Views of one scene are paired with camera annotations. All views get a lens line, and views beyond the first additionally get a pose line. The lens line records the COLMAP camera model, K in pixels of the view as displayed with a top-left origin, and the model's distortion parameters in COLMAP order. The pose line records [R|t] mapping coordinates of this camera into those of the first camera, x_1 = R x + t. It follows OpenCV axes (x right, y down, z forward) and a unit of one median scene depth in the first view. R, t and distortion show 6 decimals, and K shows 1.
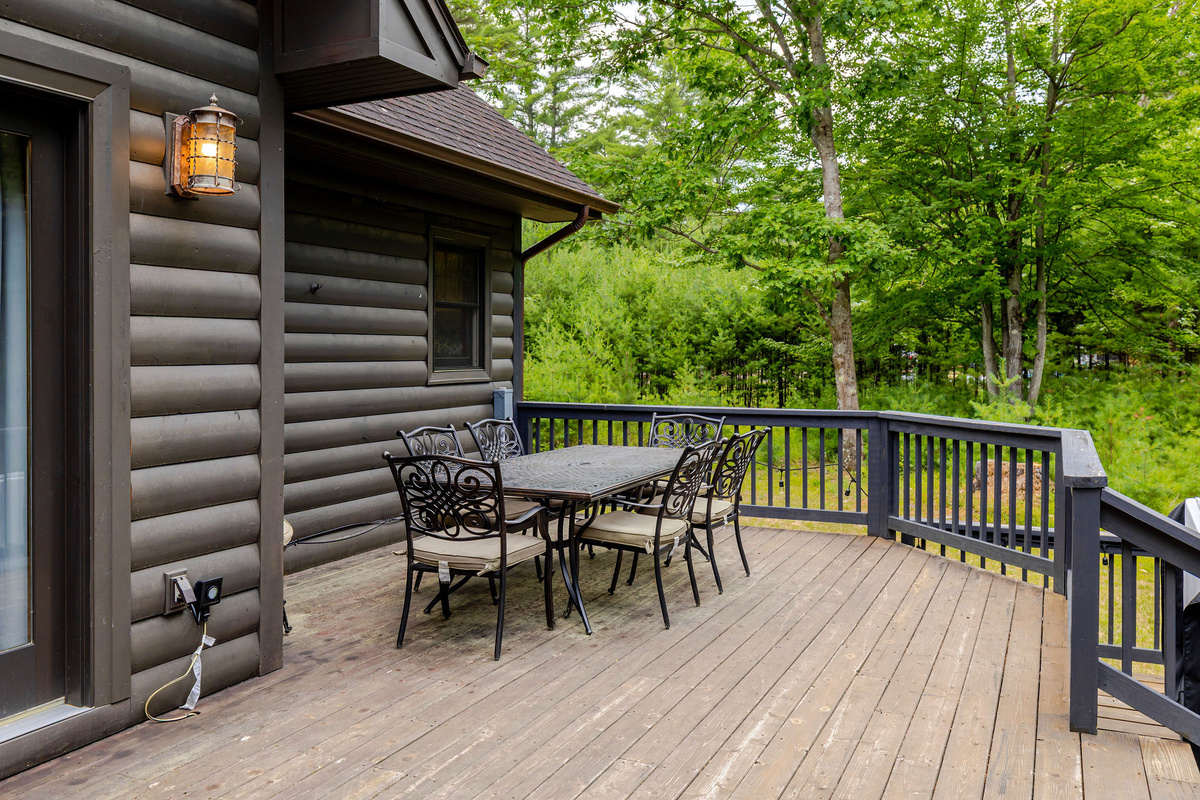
lens RADIAL K [[999.3, 0, 581.4], [0, 999.3, 349.7], [0, 0, 1]] dist [-0.003141, 0.001677]
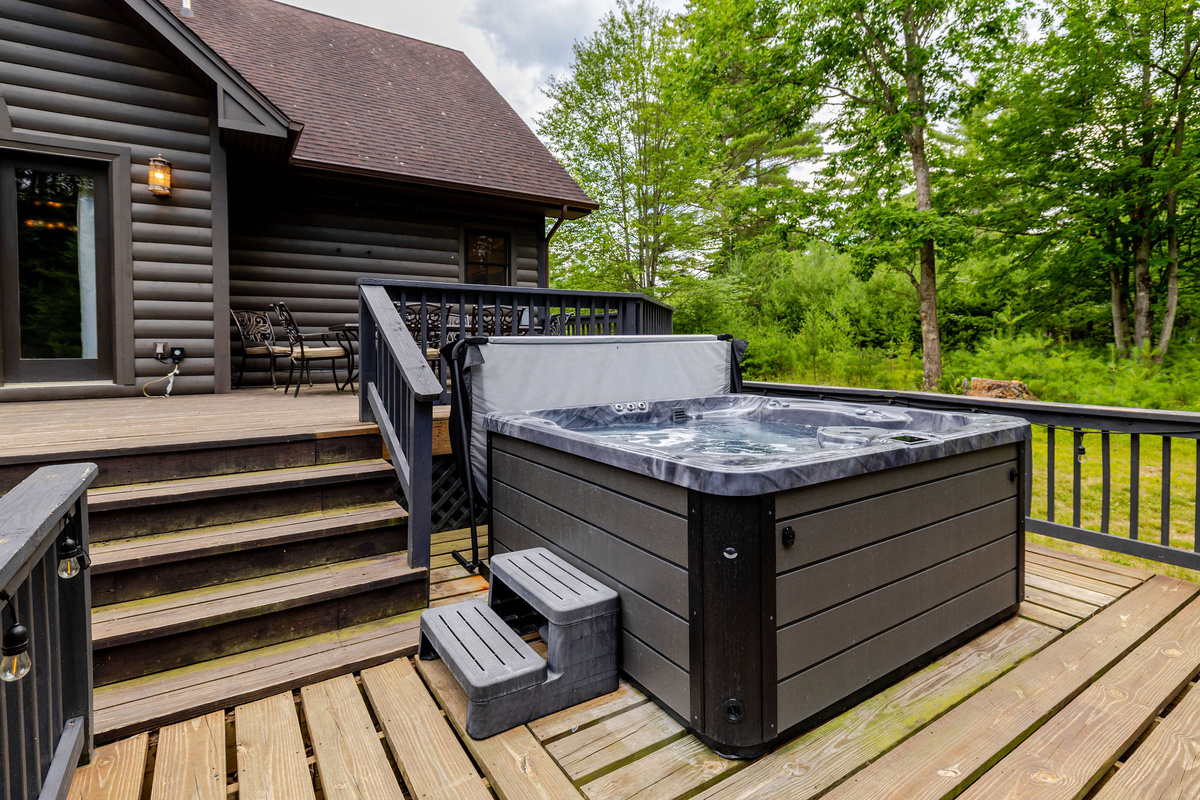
lens RADIAL K [[595.1, 0, 602.1], [0, 595.1, 358.8], [0, 0, 1]] dist [-0.006650, 0.000236]
pose [[0.856581, 0.008634, -0.515940, 0.627885], [0.003353, 0.999746, 0.022297, 0.108081], [0.516002, -0.020829, 0.856334, 0.126516]]
